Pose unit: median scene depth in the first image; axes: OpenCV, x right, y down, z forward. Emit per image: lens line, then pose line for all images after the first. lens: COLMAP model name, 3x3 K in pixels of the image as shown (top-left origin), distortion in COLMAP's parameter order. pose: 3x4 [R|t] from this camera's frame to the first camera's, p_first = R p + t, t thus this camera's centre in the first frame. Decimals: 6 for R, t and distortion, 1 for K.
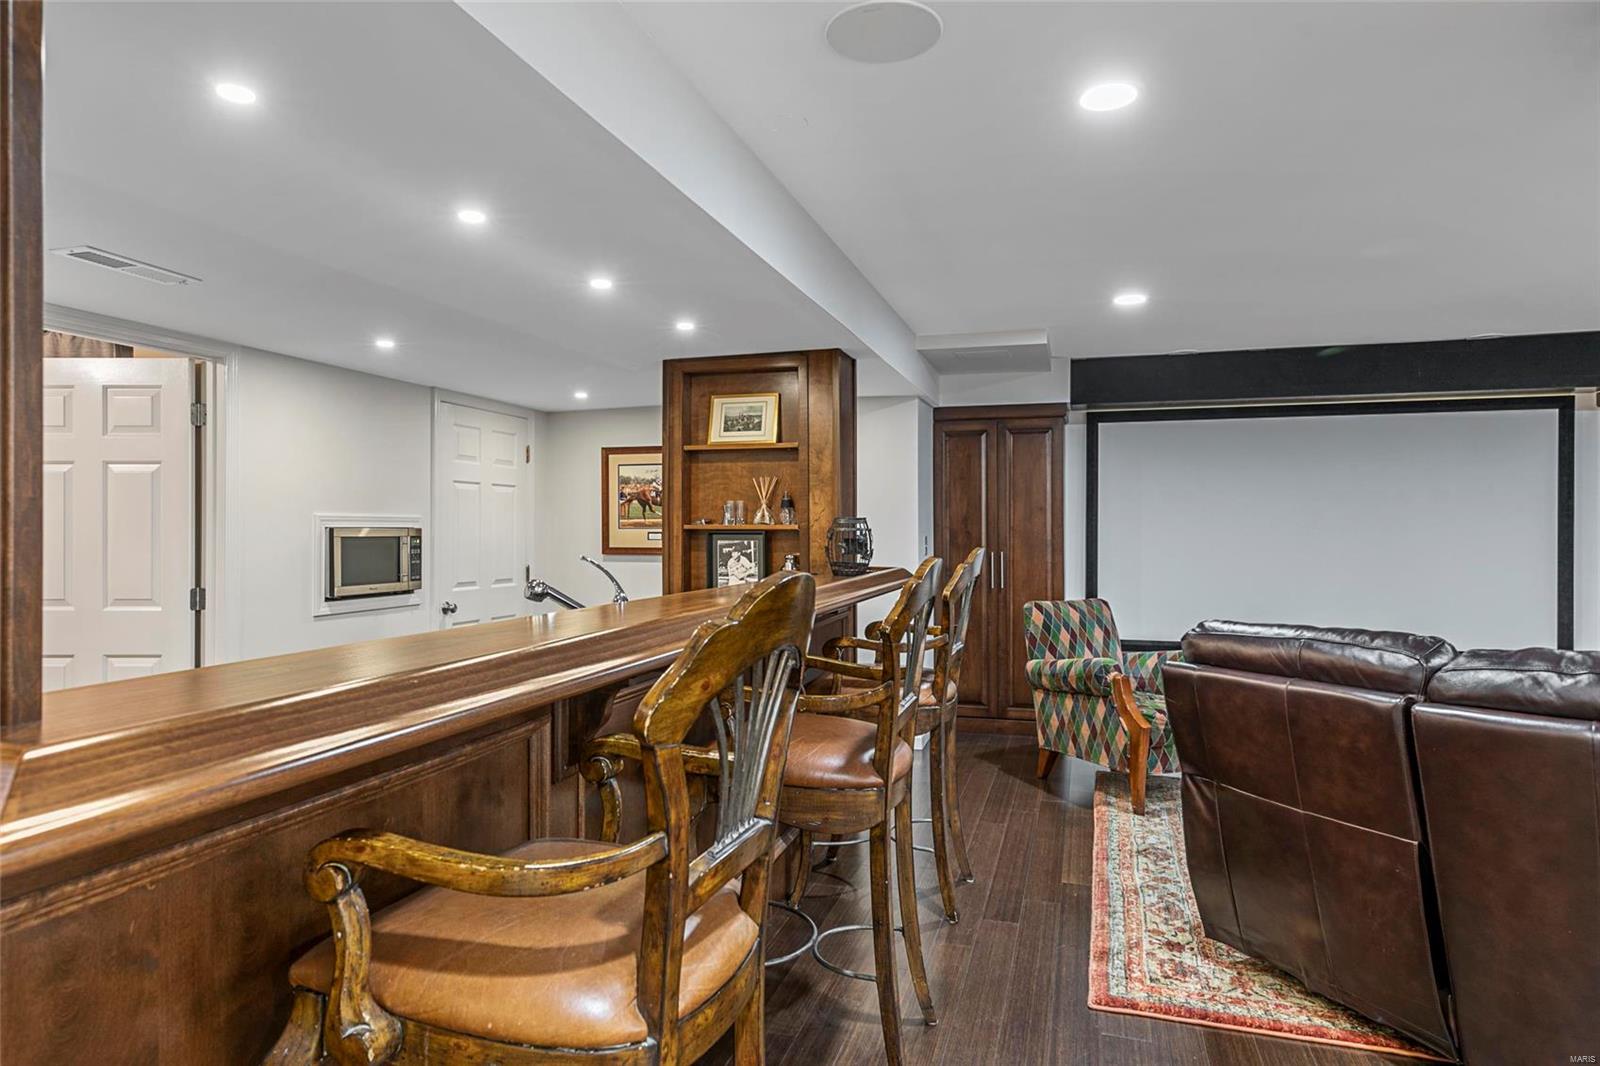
lens RADIAL K [[924.0, 0, 808.4], [0, 924.0, 528.3], [0, 0, 1]] dist [0.007557, 0.001294]
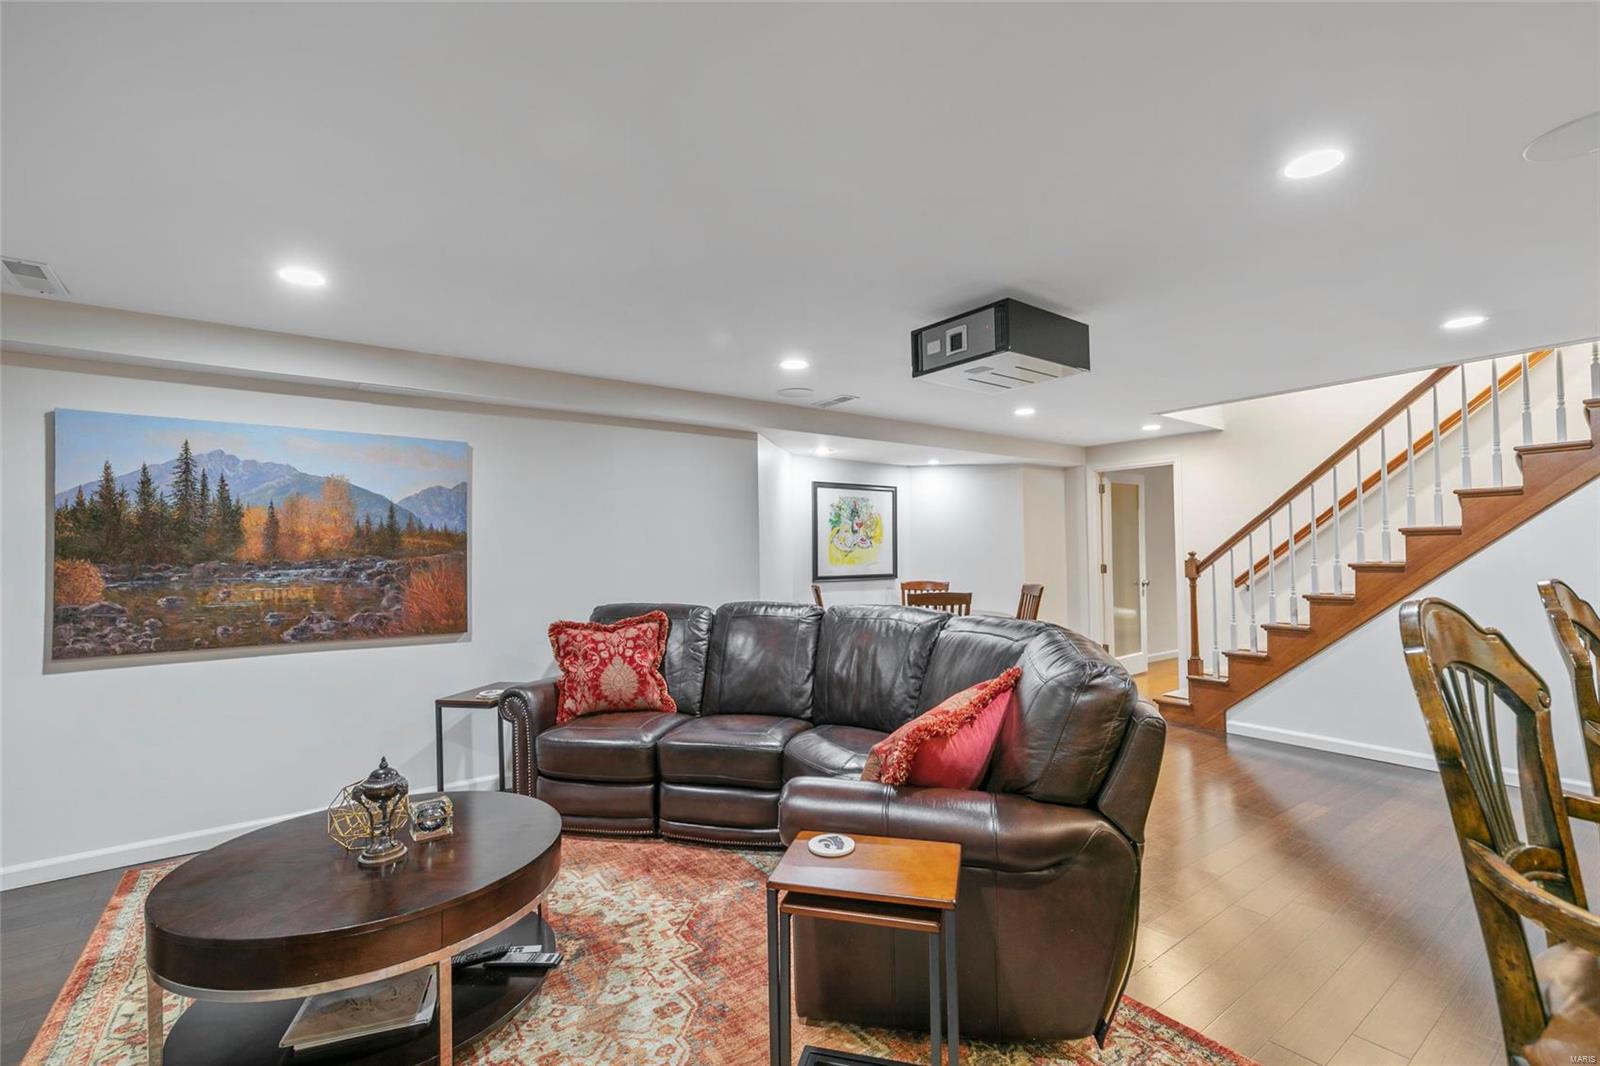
lens RADIAL K [[711.0, 0, 804.4], [0, 711.0, 542.5], [0, 0, 1]] dist [0.004861, -0.000117]
pose [[-0.797775, 0.023410, 0.602501, 0.168786], [0.013882, 0.999694, -0.020462, 0.000706], [-0.602796, -0.007960, -0.797856, 1.123940]]
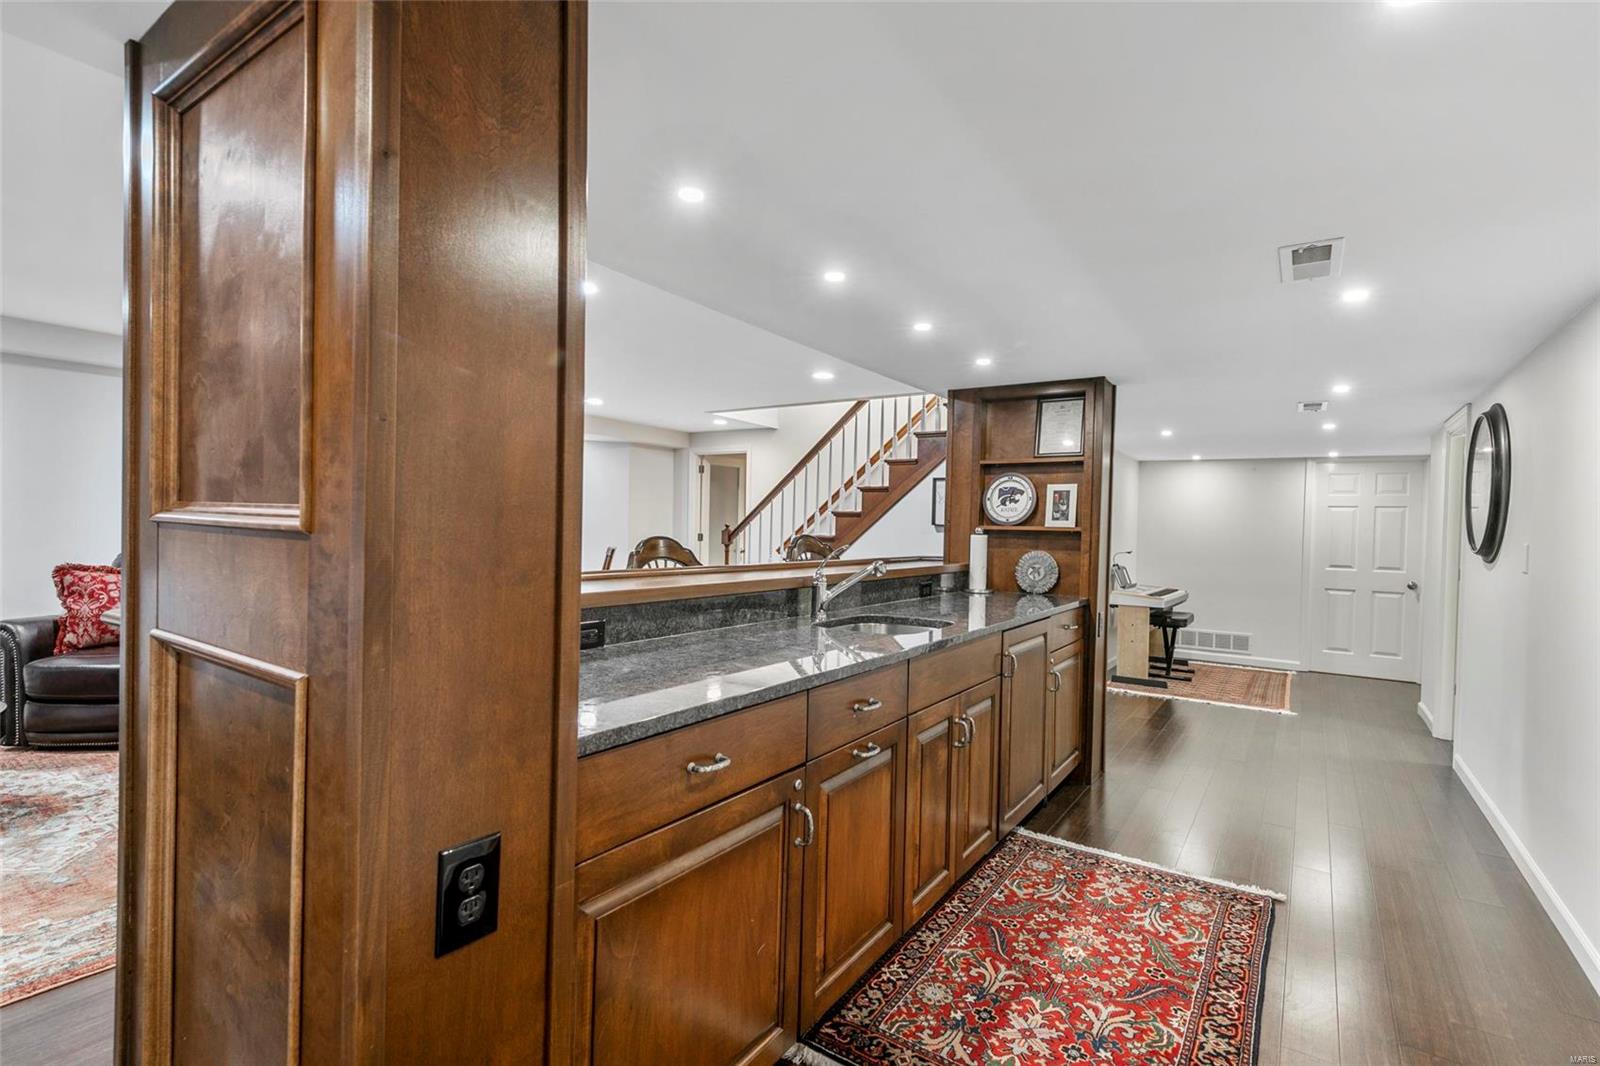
lens RADIAL K [[755.7, 0, 813.3], [0, 755.7, 533.5], [0, 0, 1]] dist [0.003697, 0.000693]
pose [[-0.951762, -0.024874, 0.305826, -0.315811], [-0.023304, 0.999690, 0.008786, 0.003220], [-0.305950, 0.001235, -0.952047, 1.263310]]
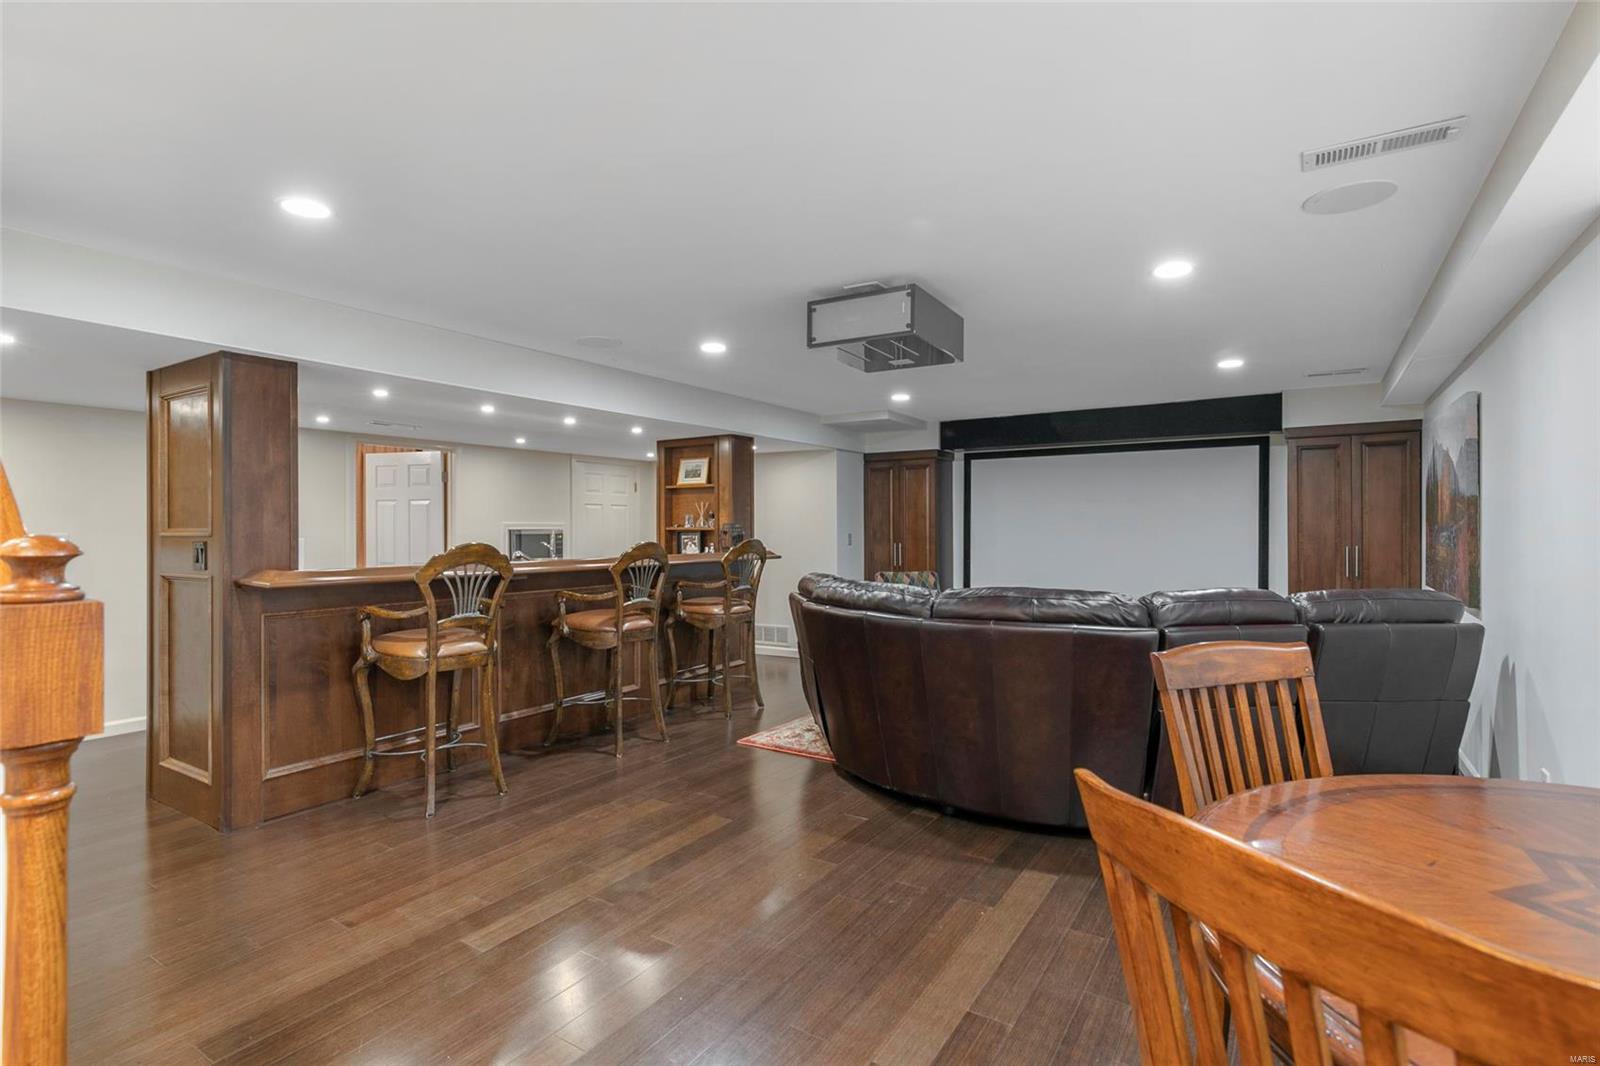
lens RADIAL K [[755.7, 0, 814.6], [0, 755.7, 534.9], [0, 0, 1]] dist [0.003697, 0.000693]
pose [[0.964760, -0.000909, -0.263131, 0.583000], [0.003419, 0.999953, 0.009084, -0.001594], [0.263110, -0.009663, 0.964717, -0.430858]]
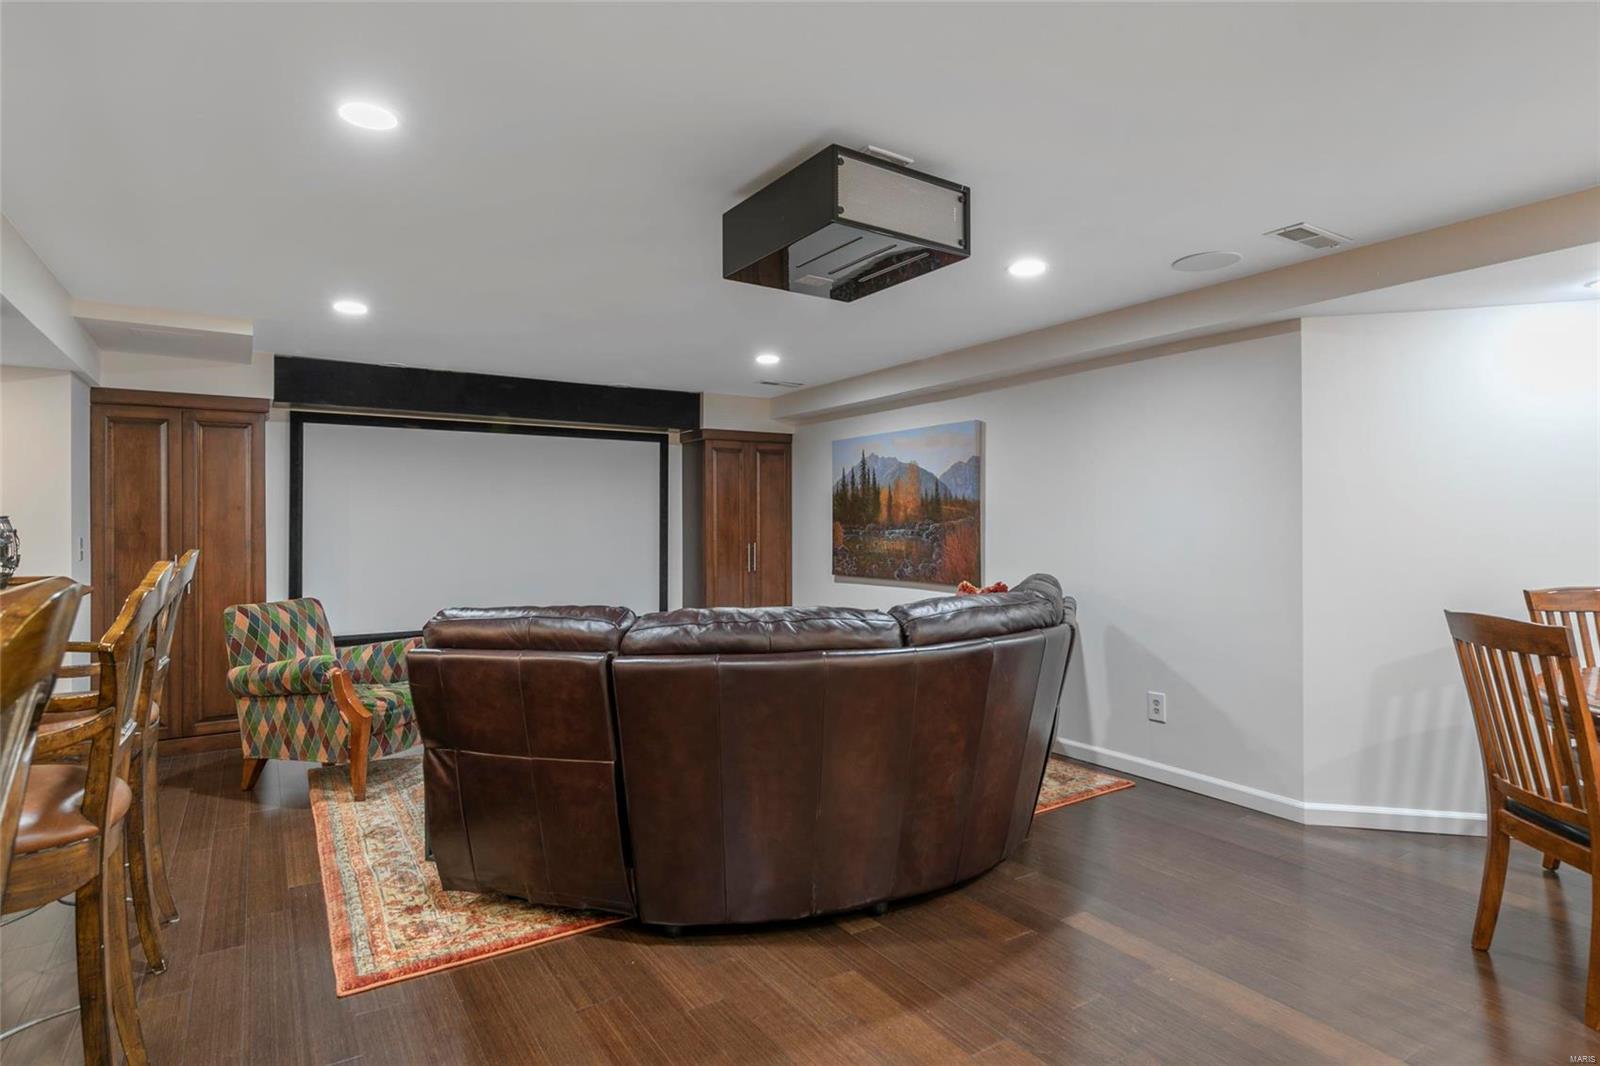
lens RADIAL K [[835.9, 0, 793.2], [0, 835.9, 526.7], [0, 0, 1]] dist [0.005127, 0.000839]
pose [[0.653232, -0.003449, 0.757150, -0.040892], [0.004280, 0.999990, 0.000862, 0.000241], [-0.757146, 0.002678, 0.653240, 0.009120]]
